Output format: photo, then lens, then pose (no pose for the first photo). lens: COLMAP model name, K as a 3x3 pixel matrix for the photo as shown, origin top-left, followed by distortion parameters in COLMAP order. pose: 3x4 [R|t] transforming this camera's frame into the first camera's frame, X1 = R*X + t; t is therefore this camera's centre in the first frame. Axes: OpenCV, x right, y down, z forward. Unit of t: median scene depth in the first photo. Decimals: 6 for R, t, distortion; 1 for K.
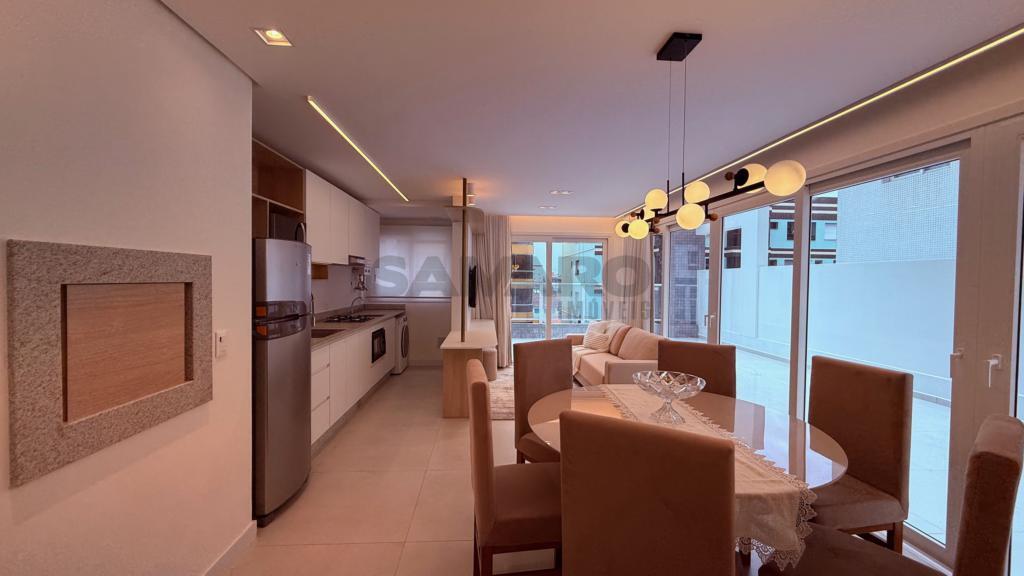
lens RADIAL K [[407.5, 0, 509.5], [0, 407.5, 287.1], [0, 0, 1]] dist [0.001588, -0.000103]
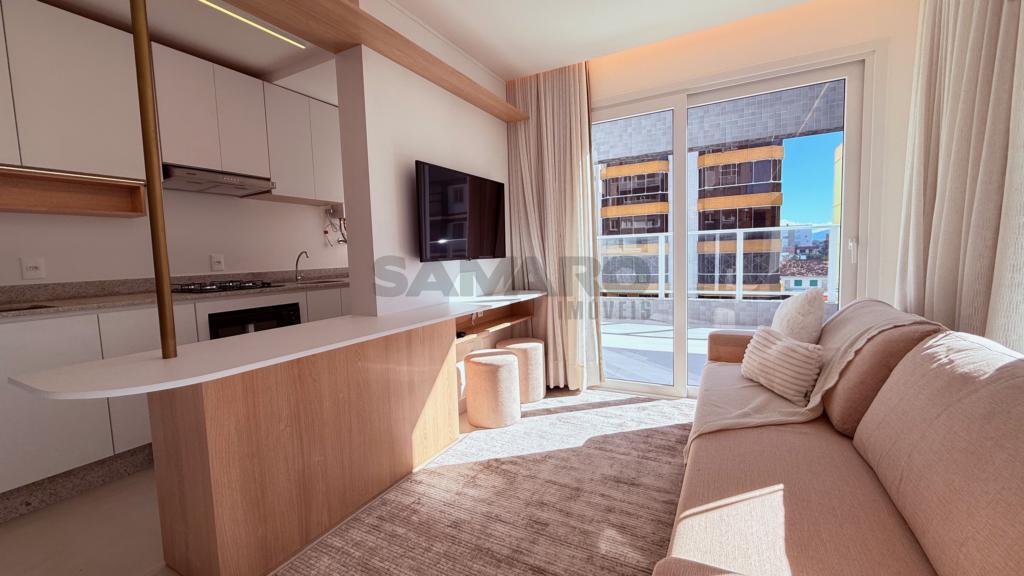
lens RADIAL K [[407.5, 0, 509.5], [0, 407.5, 287.1], [0, 0, 1]] dist [0.001588, -0.000103]
pose [[0.847985, 0.003407, -0.530009, 0.615448], [0.032349, 0.997782, 0.058171, 0.153108], [0.529031, -0.066474, 0.845995, 1.927249]]
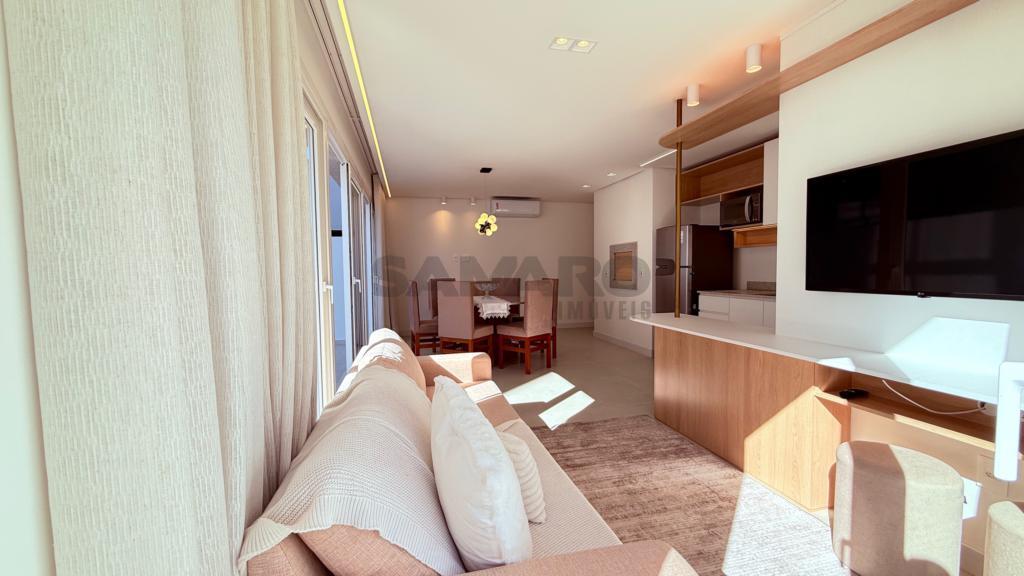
lens RADIAL K [[407.5, 0, 509.5], [0, 407.5, 287.1], [0, 0, 1]] dist [0.001588, -0.000103]
pose [[-0.983644, 0.006843, -0.179992, 0.732461], [-0.004394, 0.998069, 0.061958, 0.070584], [0.180069, 0.061735, -0.981715, 3.726859]]
